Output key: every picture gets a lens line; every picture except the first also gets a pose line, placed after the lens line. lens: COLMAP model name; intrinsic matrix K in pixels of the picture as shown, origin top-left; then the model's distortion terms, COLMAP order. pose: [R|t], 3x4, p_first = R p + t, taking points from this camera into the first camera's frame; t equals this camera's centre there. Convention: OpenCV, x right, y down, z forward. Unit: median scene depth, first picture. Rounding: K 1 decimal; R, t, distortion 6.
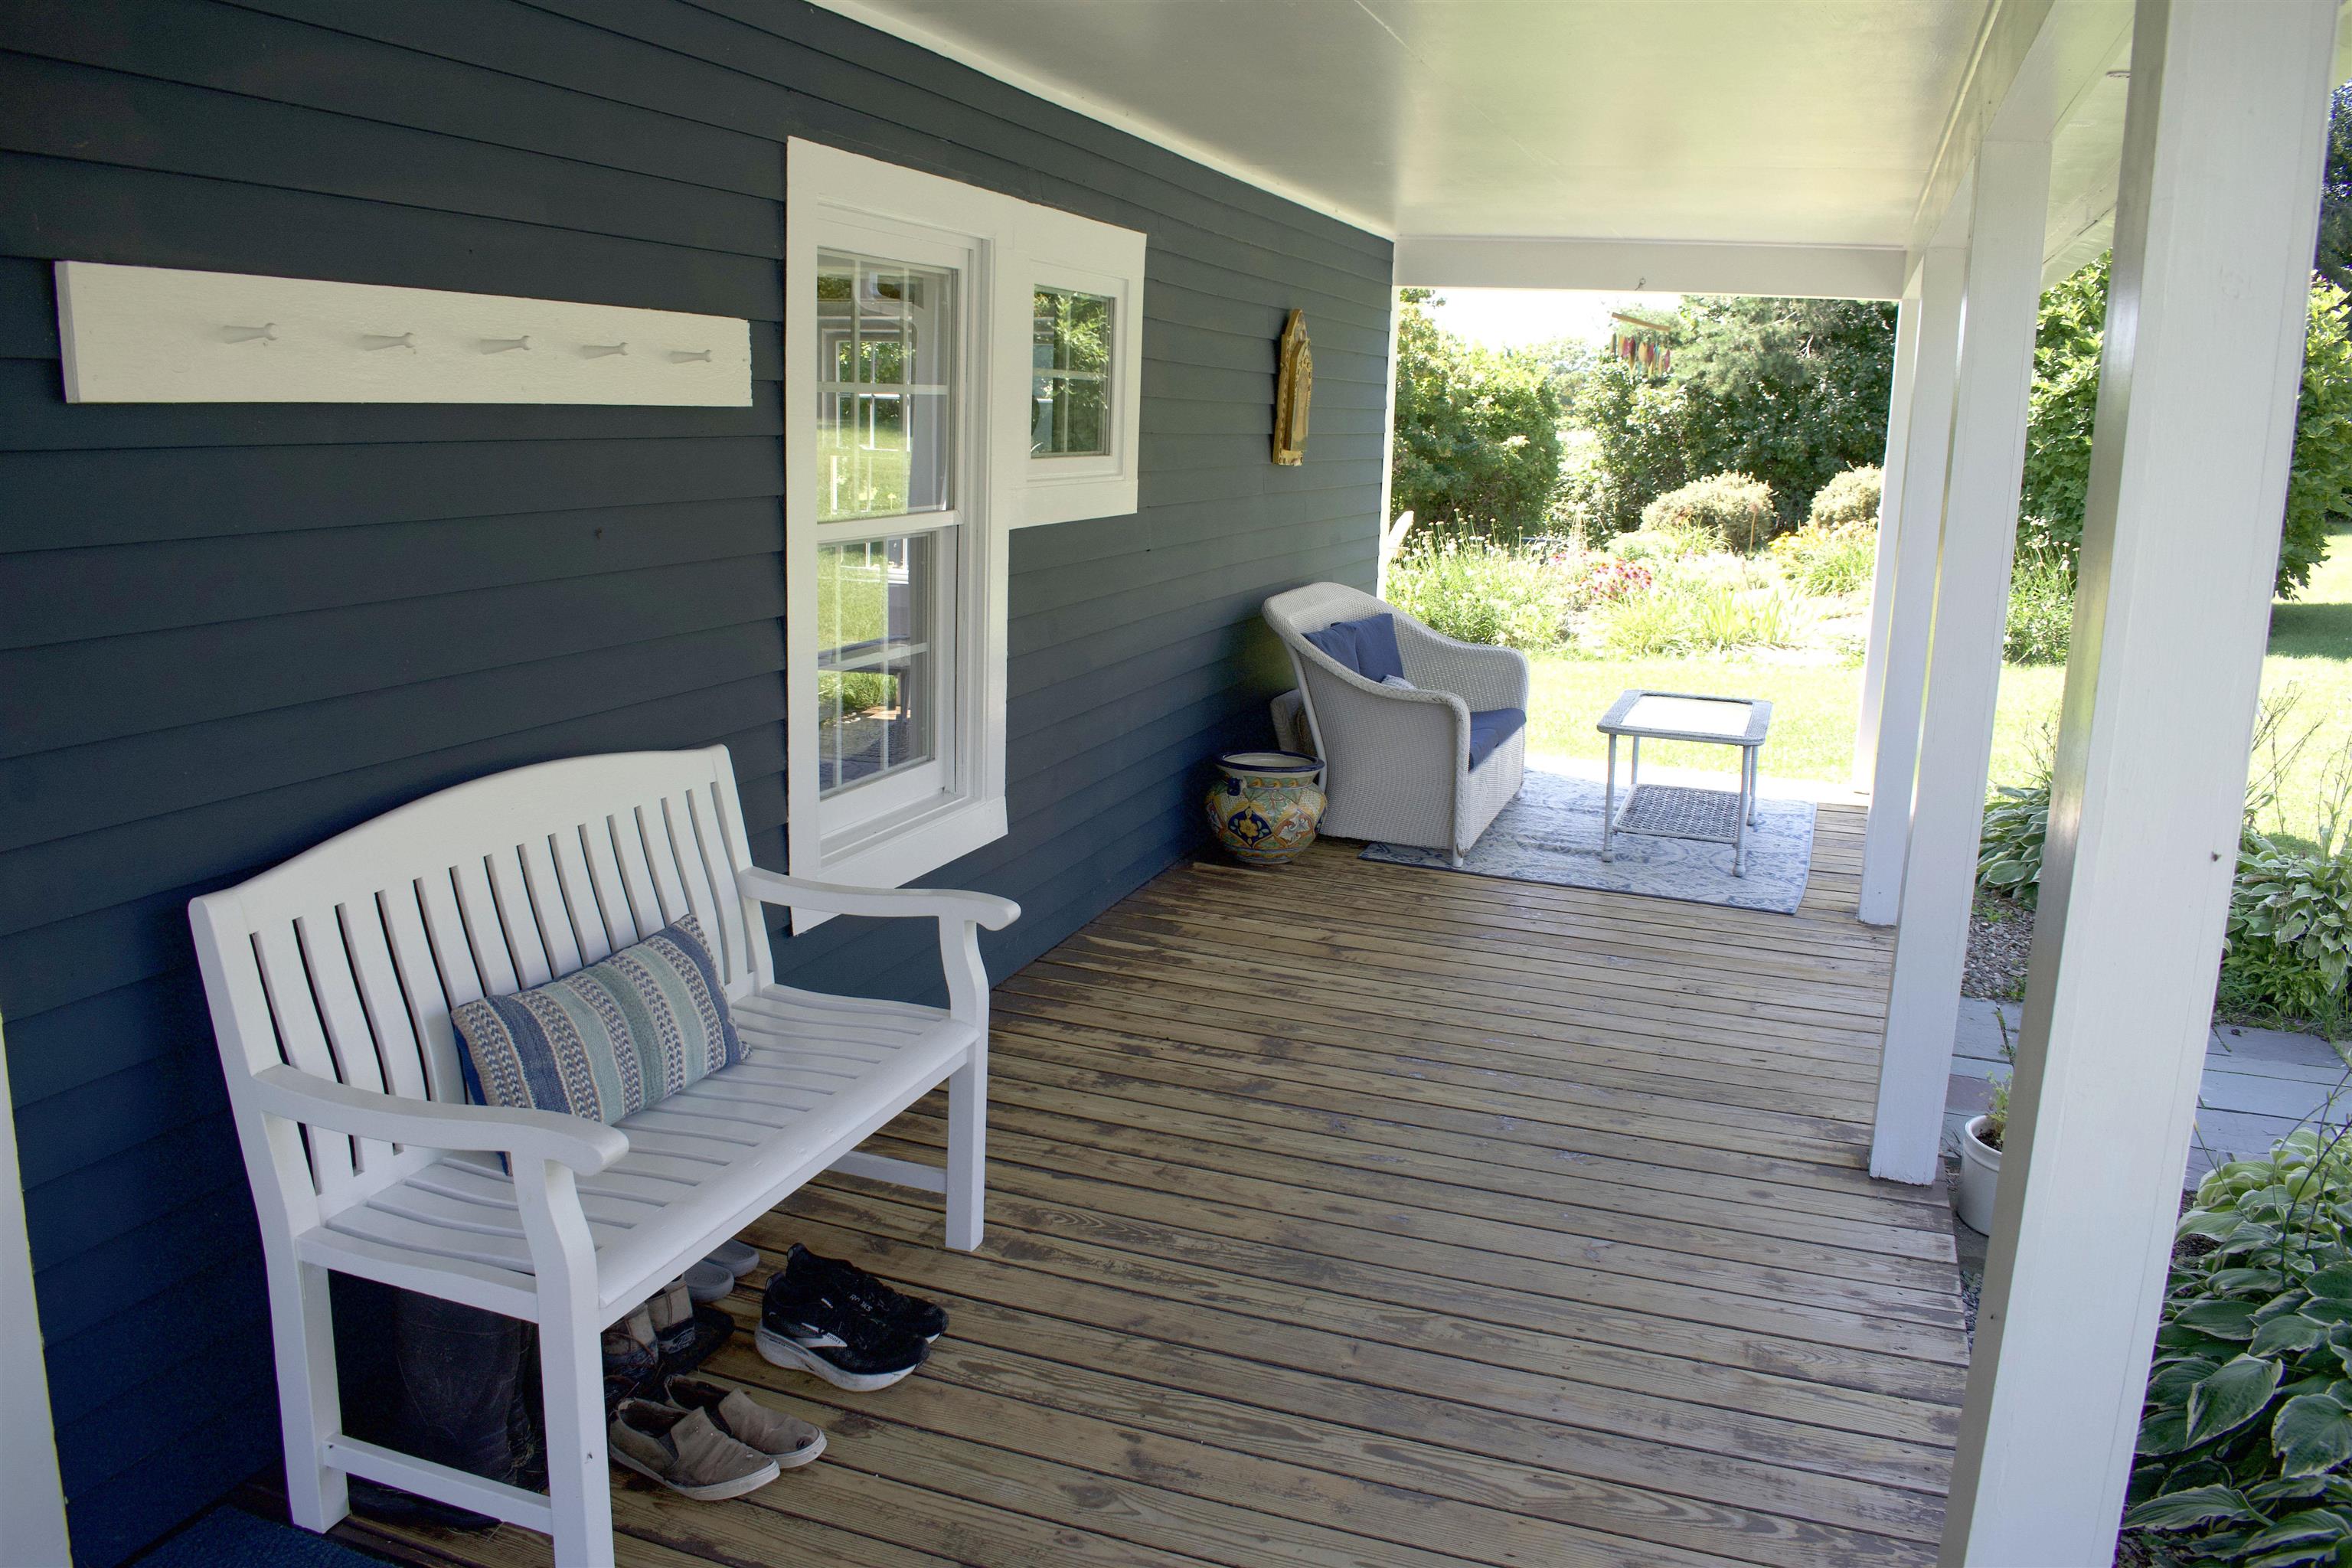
lens RADIAL K [[1880.0, 0, 1146.6], [0, 1880.0, 783.9], [0, 0, 1]] dist [-0.093041, 0.008548]
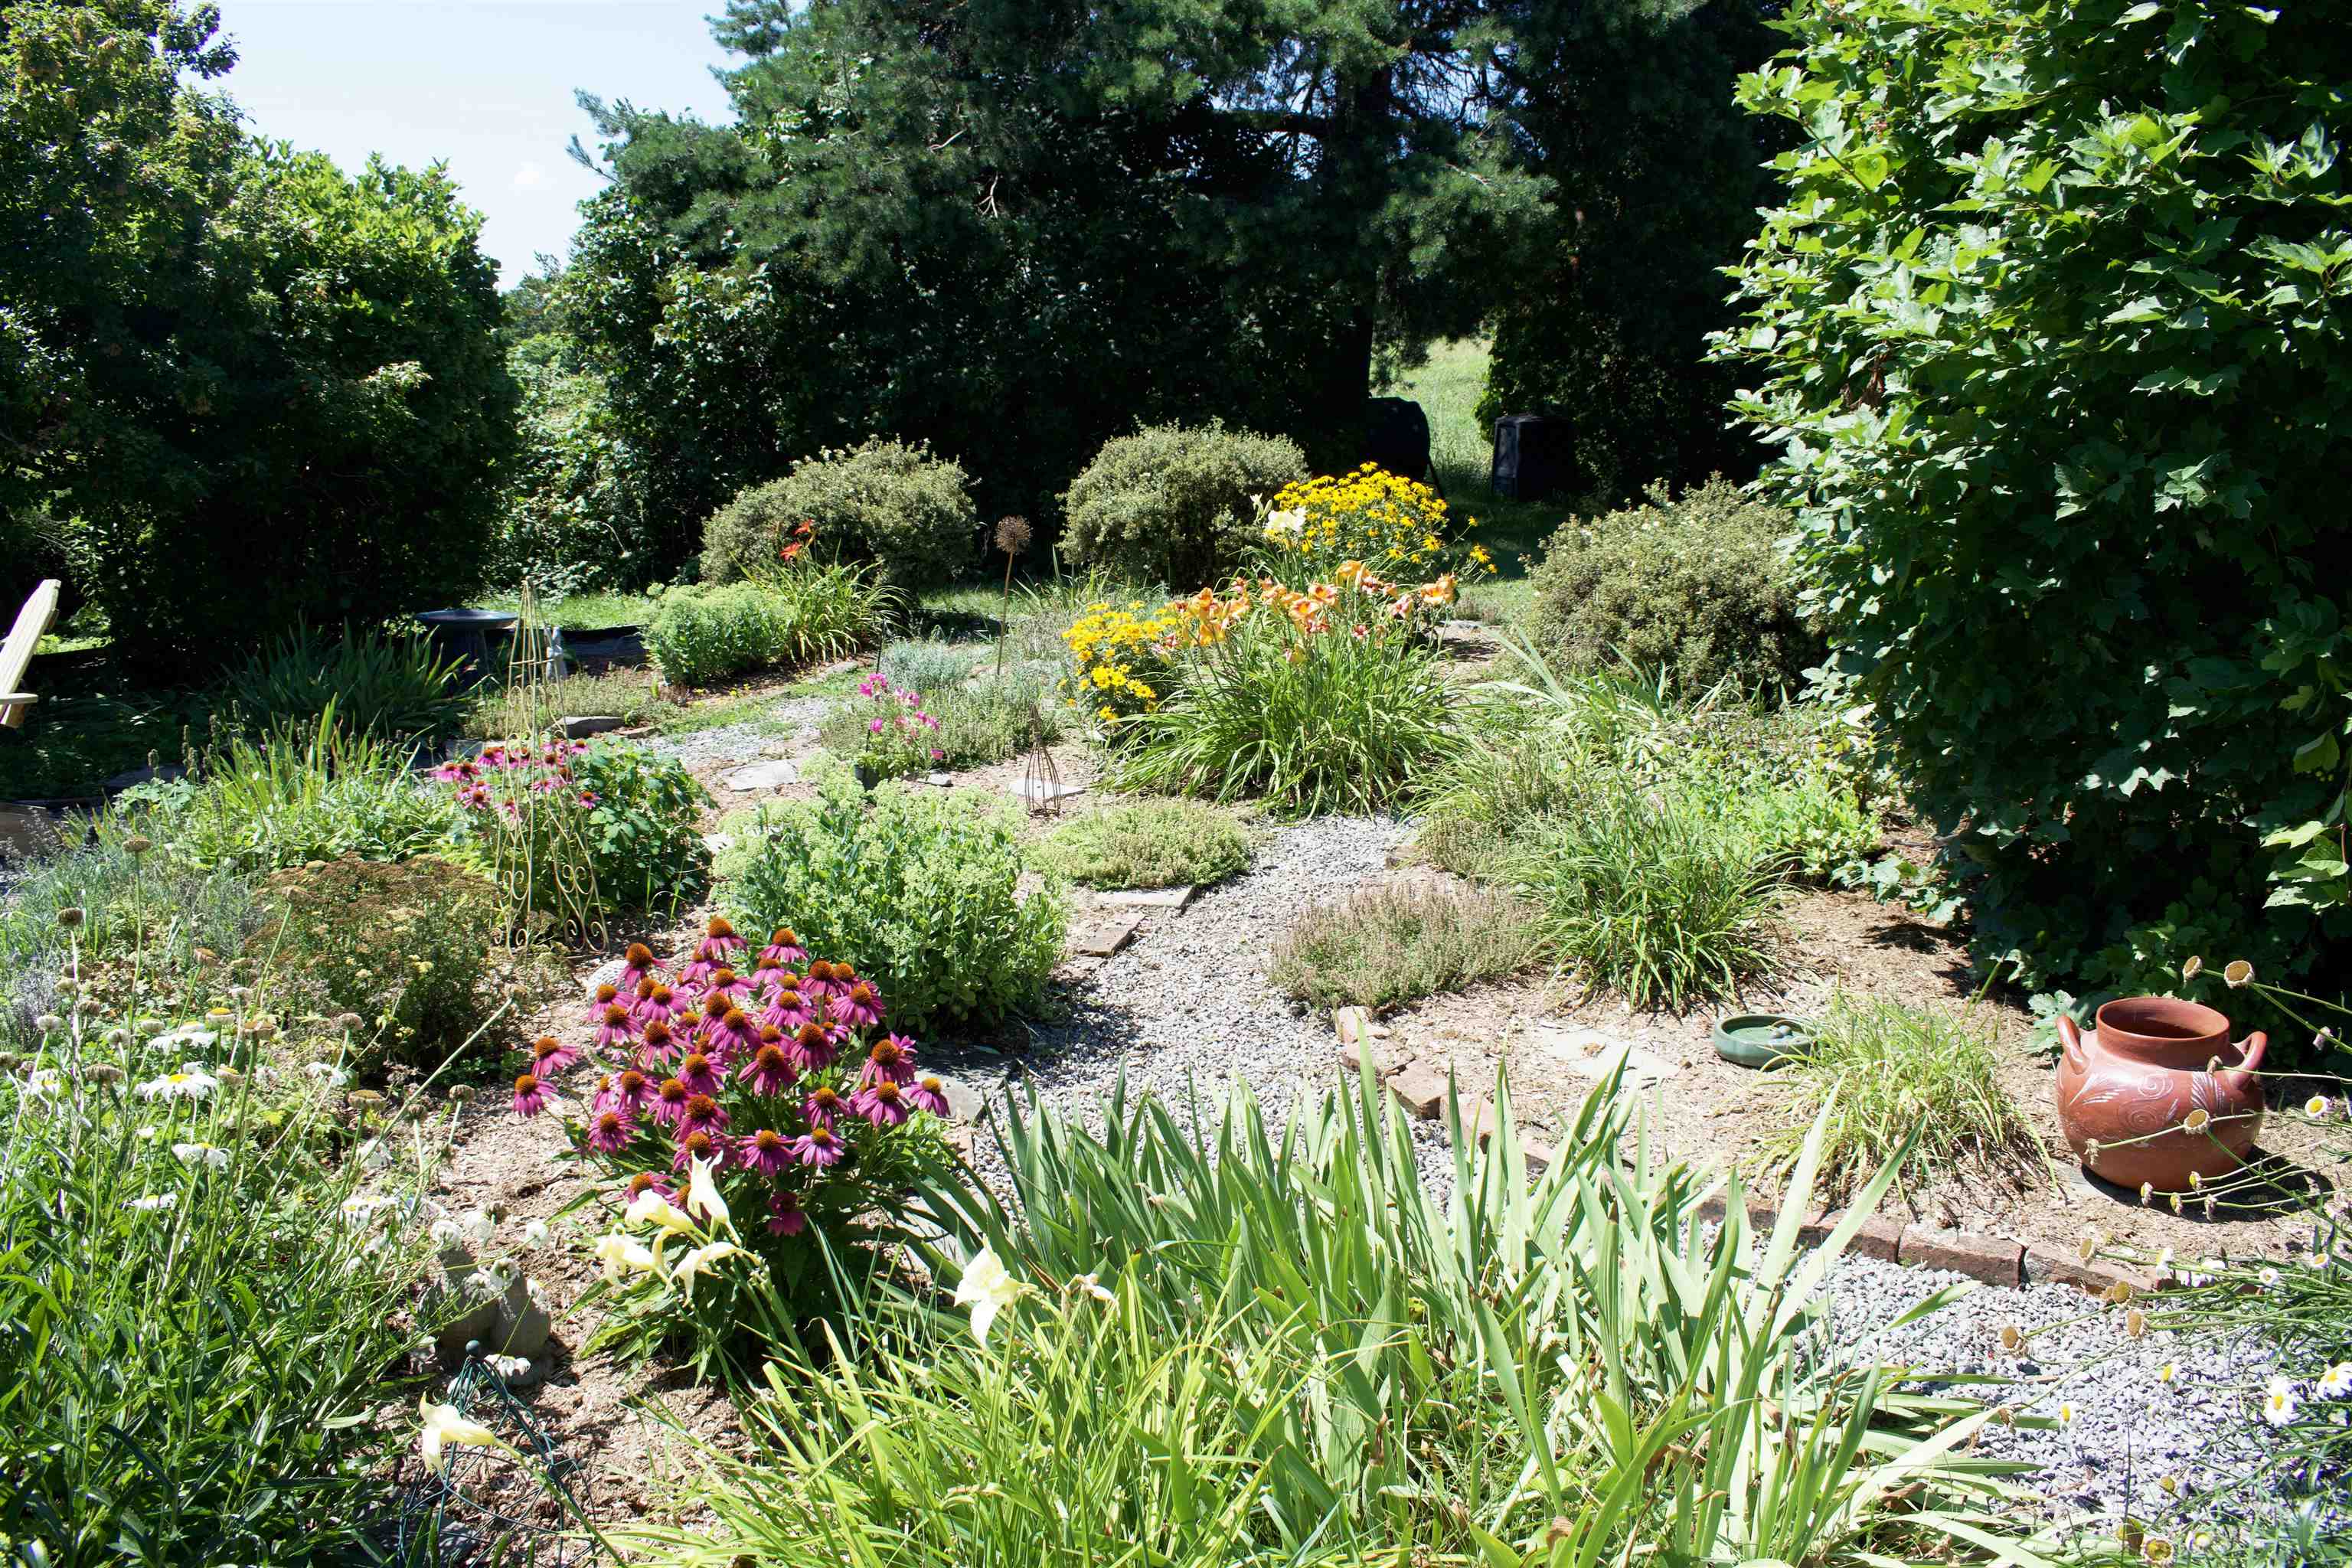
lens RADIAL K [[1880.0, 0, 1146.6], [0, 1880.0, 783.9], [0, 0, 1]] dist [-0.093041, 0.008548]
pose [[0.872437, -0.089095, 0.480538, 0.128262], [0.076270, 0.996016, 0.046196, -0.091911], [-0.482739, -0.003652, 0.875756, 0.520026]]
